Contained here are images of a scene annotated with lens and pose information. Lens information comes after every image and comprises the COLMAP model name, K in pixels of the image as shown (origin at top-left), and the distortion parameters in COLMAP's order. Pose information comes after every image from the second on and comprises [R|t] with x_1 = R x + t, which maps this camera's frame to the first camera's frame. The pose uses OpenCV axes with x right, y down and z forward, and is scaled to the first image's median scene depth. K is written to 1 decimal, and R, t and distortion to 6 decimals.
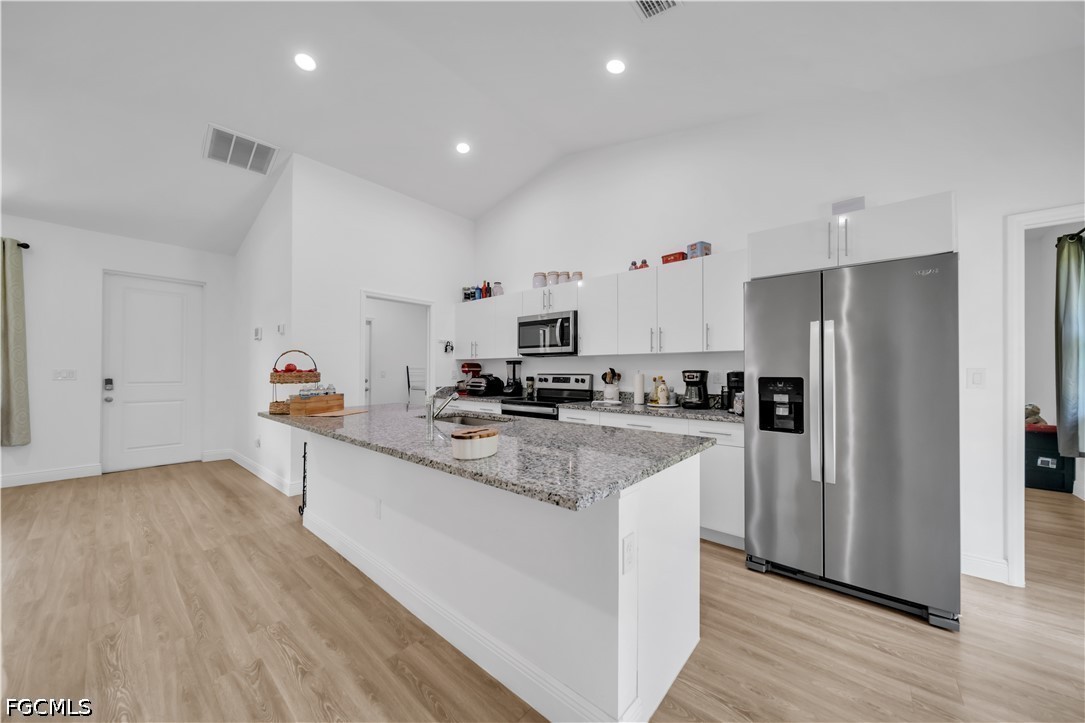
lens RADIAL K [[374.7, 0, 544.6], [0, 374.7, 367.9], [0, 0, 1]] dist [0.003355, -0.002219]
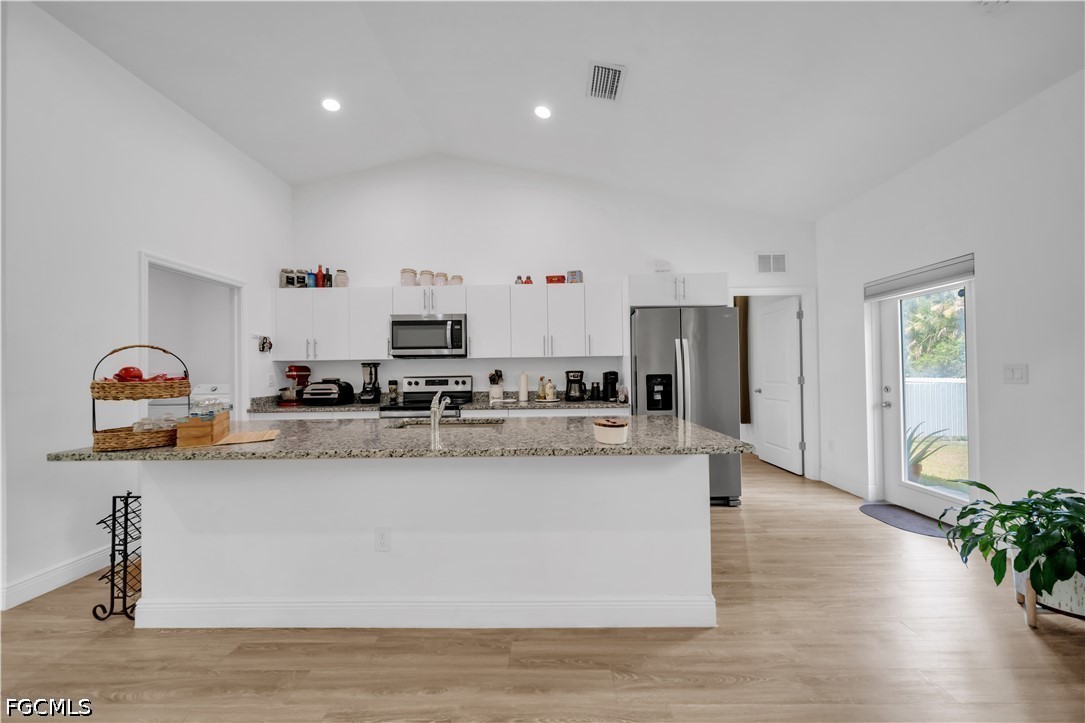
lens RADIAL K [[374.7, 0, 544.6], [0, 374.7, 367.9], [0, 0, 1]] dist [0.003355, -0.002219]
pose [[0.769732, -0.006096, 0.638338, -0.406527], [0.009392, 0.999954, -0.001776, -0.002143], [-0.638298, 0.007362, 0.769754, 0.072024]]
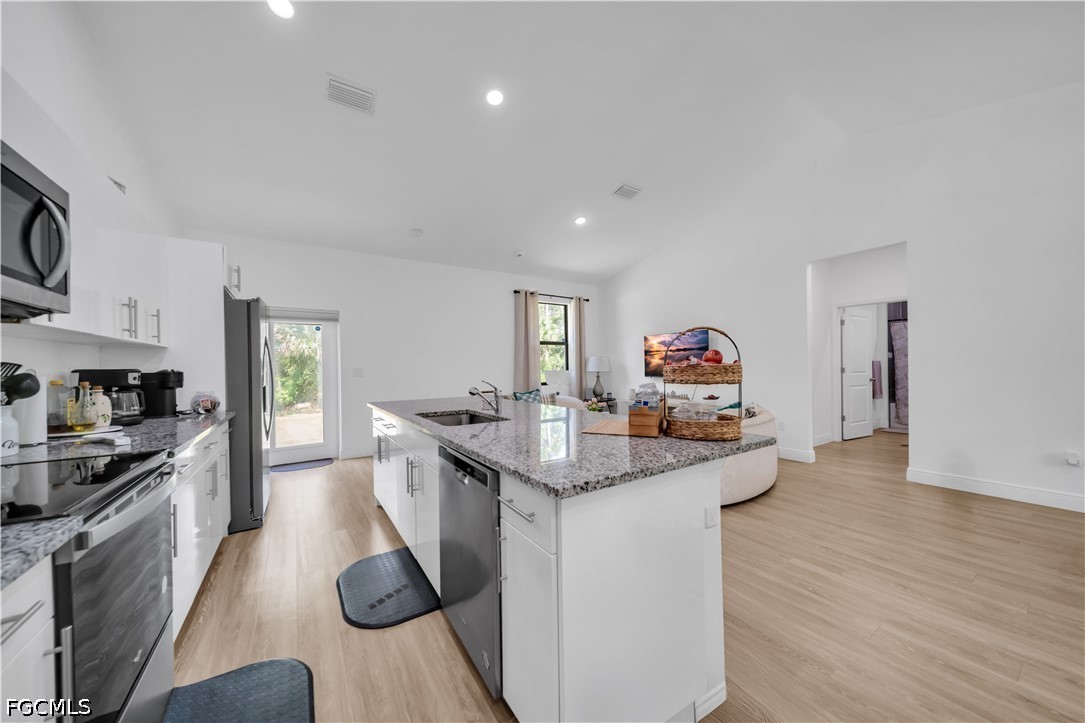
lens RADIAL K [[374.7, 0, 544.6], [0, 374.7, 367.9], [0, 0, 1]] dist [0.003355, -0.002219]
pose [[-0.962652, 0.011312, 0.270504, -0.434343], [0.009718, 0.999927, -0.007230, 0.013554], [-0.270566, -0.004331, -0.962692, 1.195280]]
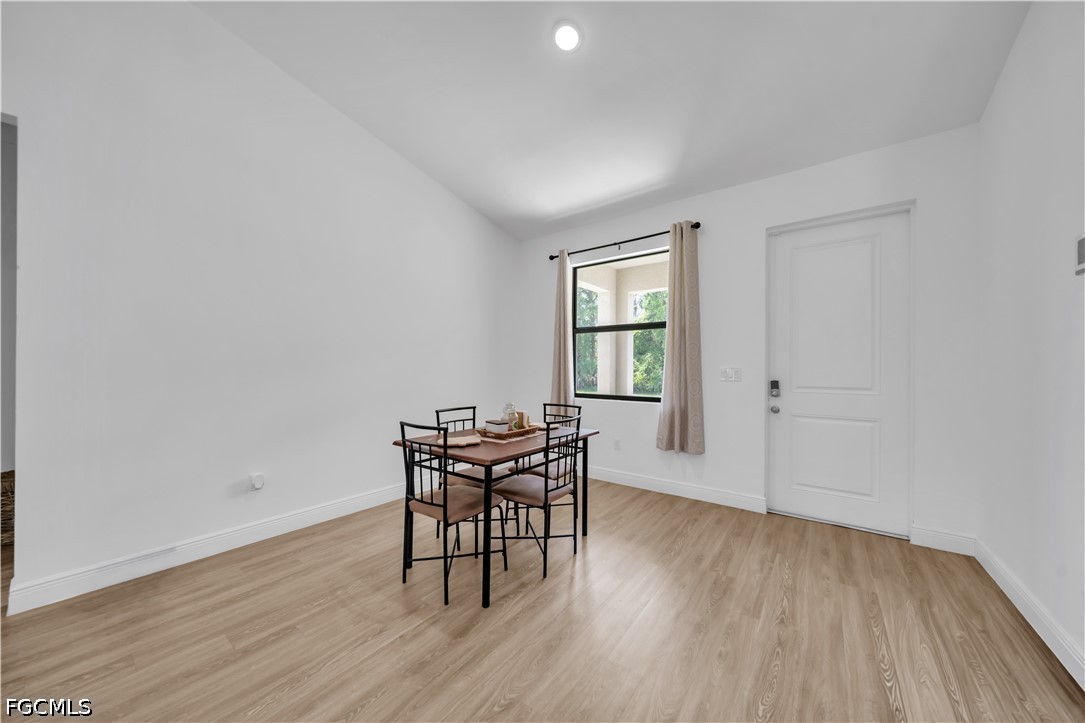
lens RADIAL K [[374.7, 0, 544.6], [0, 374.7, 367.9], [0, 0, 1]] dist [0.003355, -0.002219]
pose [[0.065326, -0.003745, -0.997857, -0.569453], [0.004964, 0.999982, -0.003428, 0.005934], [0.997852, -0.004730, 0.065343, 0.615832]]
